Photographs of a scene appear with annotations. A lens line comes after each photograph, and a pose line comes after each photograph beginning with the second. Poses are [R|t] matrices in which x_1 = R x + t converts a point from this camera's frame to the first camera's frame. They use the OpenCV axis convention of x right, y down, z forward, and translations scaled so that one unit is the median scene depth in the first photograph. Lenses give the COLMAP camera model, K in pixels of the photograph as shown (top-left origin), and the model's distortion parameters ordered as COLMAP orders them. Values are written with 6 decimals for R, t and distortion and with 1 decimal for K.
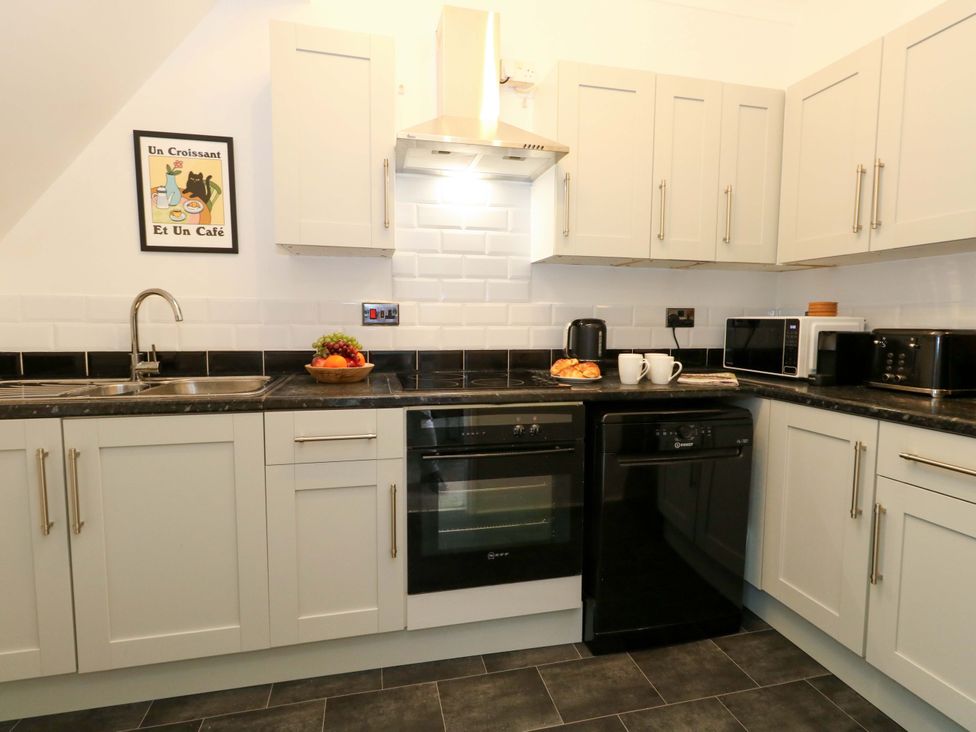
lens RADIAL K [[502.7, 0, 495.4], [0, 502.7, 376.4], [0, 0, 1]] dist [-0.003755, 0.000958]
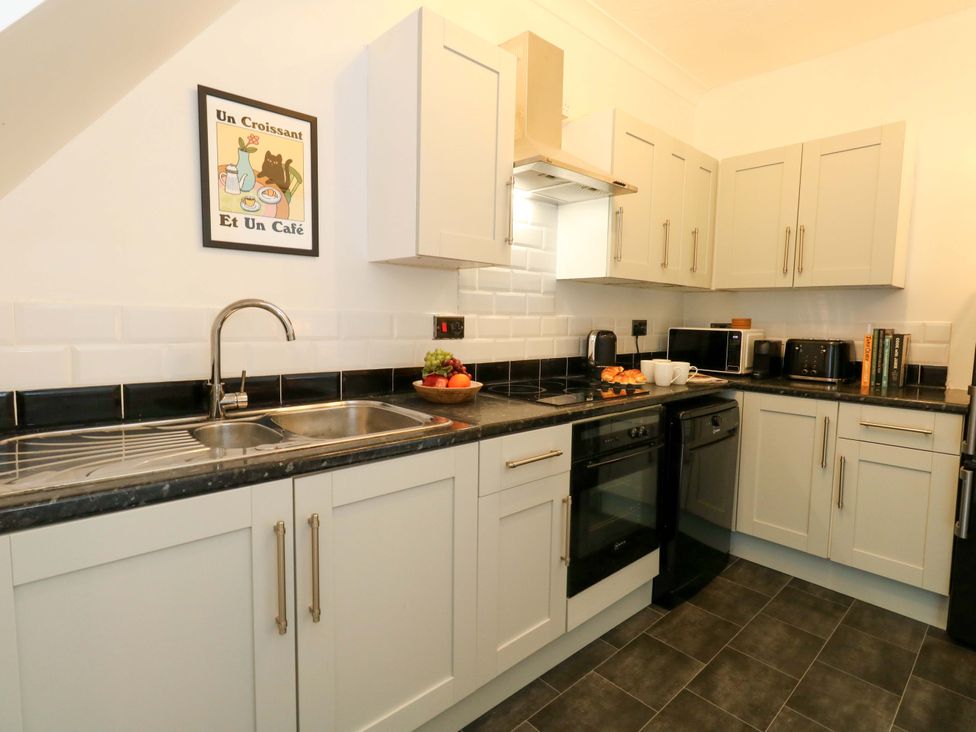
lens RADIAL K [[502.7, 0, 502.4], [0, 502.7, 373.1], [0, 0, 1]] dist [-0.003755, 0.000958]
pose [[0.872243, -0.044449, 0.487049, -0.687017], [0.040745, 0.999004, 0.018203, -0.055566], [-0.487373, 0.003967, 0.873185, 0.124687]]
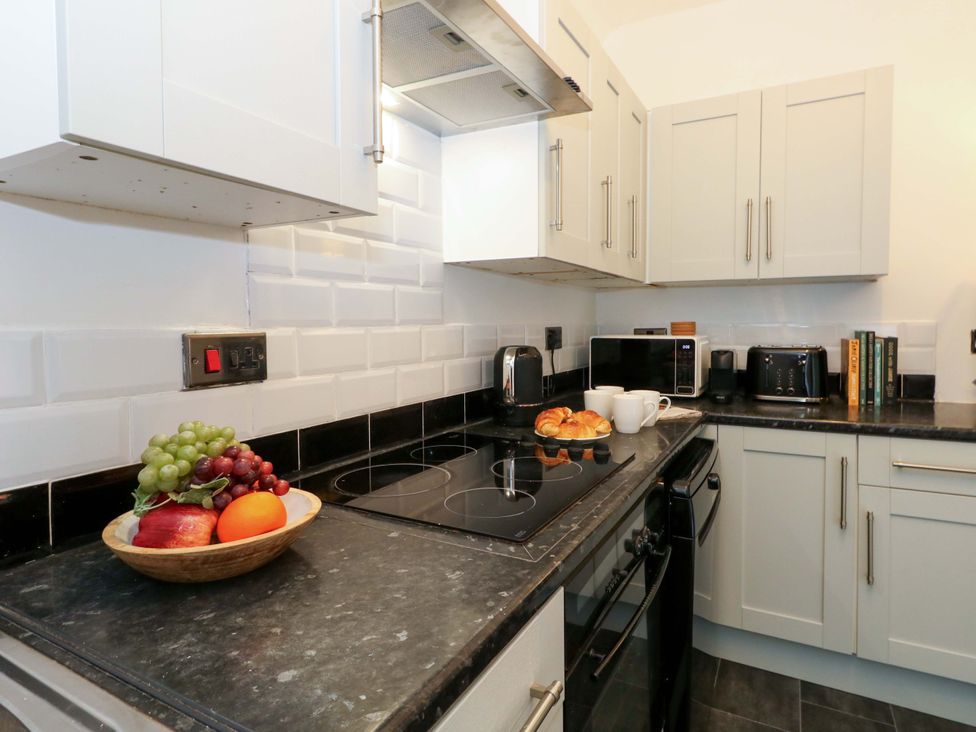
lens RADIAL K [[531.5, 0, 535.1], [0, 531.5, 349.3], [0, 0, 1]] dist [-0.008175, 0.001726]
pose [[0.641500, -0.047998, 0.765620, -0.447497], [0.092726, 0.995574, -0.015279, -0.114520], [-0.761499, 0.080794, 0.643111, 0.595389]]
